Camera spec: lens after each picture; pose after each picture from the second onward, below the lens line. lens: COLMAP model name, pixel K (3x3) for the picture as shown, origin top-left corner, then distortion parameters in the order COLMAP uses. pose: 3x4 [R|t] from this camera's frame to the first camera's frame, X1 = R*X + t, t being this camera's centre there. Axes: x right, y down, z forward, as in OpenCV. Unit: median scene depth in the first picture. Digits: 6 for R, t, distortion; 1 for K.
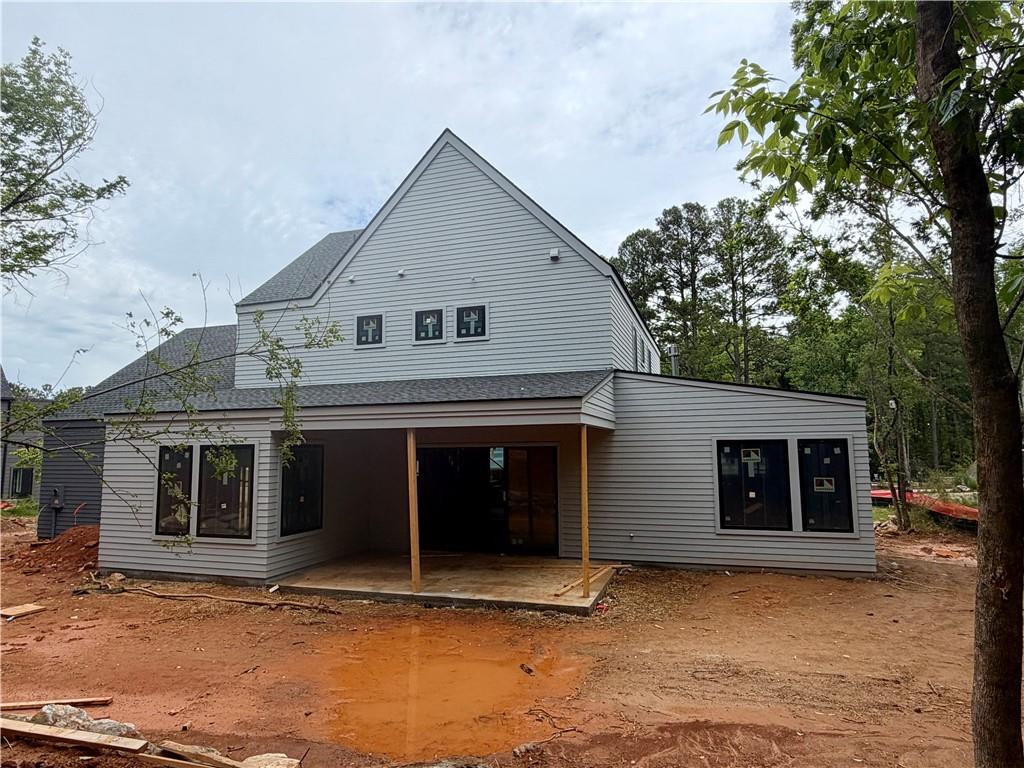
lens RADIAL K [[597.6, 0, 512.0], [0, 597.6, 384.0], [0, 0, 1]] dist [0.001643, 0.000527]
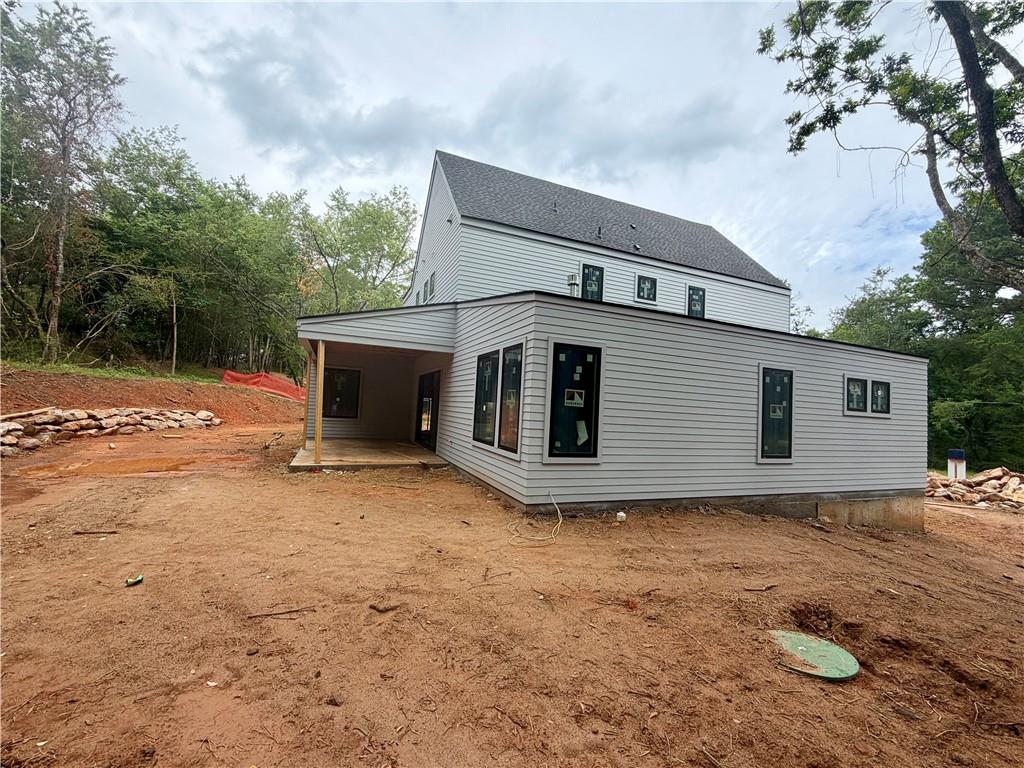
lens RADIAL K [[413.4, 0, 512.0], [0, 413.4, 384.0], [0, 0, 1]] dist [0.000734, 0.000085]
pose [[0.675201, -0.004758, -0.737619, 0.760839], [0.038995, 0.998811, 0.029253, 0.110324], [0.736603, -0.048515, 0.674584, 0.470838]]
